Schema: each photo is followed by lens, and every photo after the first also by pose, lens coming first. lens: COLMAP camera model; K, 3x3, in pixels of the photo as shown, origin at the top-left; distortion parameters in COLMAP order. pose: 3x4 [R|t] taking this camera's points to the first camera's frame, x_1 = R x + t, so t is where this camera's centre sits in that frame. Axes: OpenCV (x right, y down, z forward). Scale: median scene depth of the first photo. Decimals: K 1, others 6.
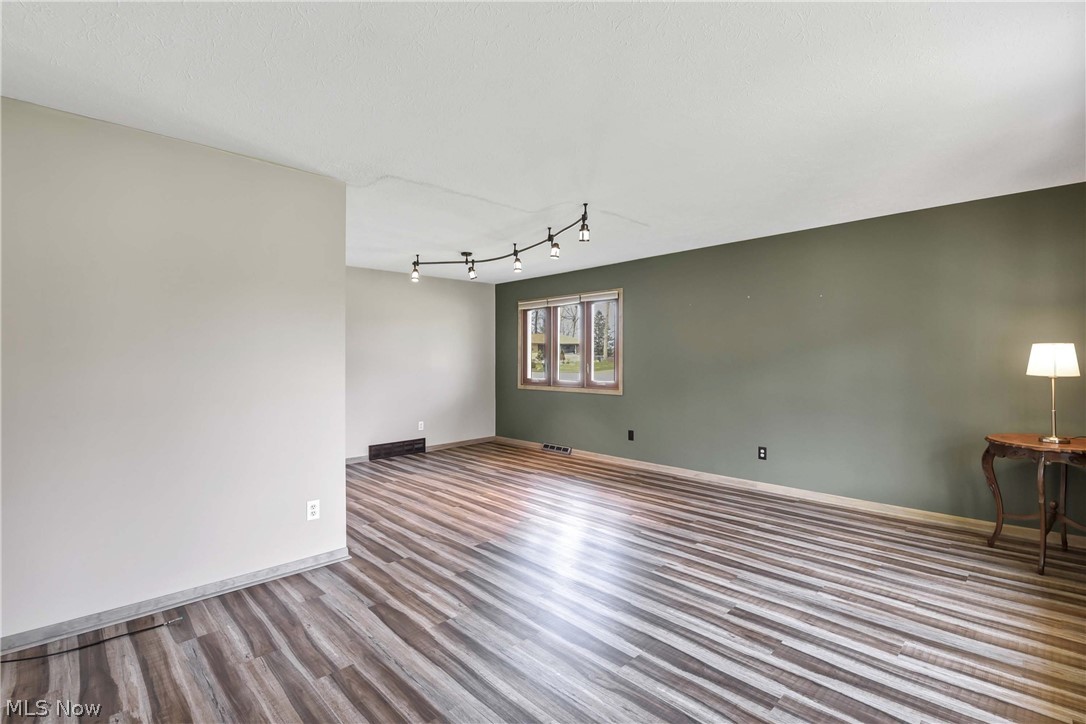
lens RADIAL K [[487.8, 0, 531.1], [0, 487.8, 360.9], [0, 0, 1]] dist [-0.000877, -0.009202]
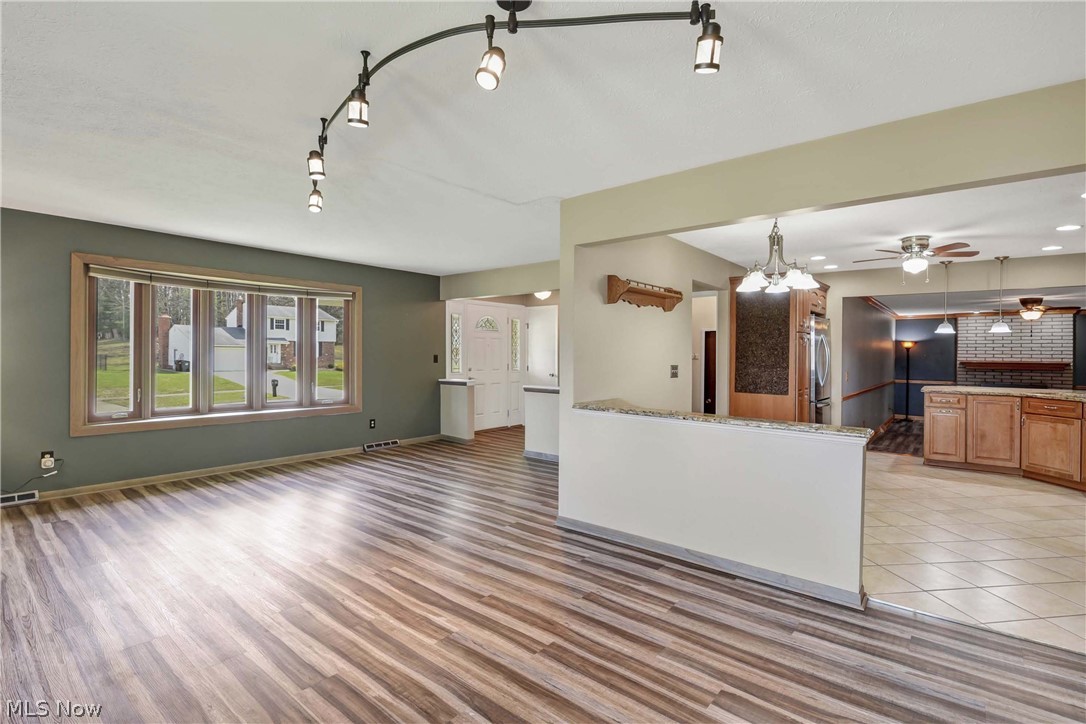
lens RADIAL K [[500.1, 0, 546.2], [0, 500.1, 356.8], [0, 0, 1]] dist [-0.000802, -0.009963]
pose [[-0.990487, -0.002389, -0.137583, -0.157883], [-0.004076, 0.999920, 0.011981, -0.008982], [0.137543, 0.012428, -0.990418, 1.841794]]
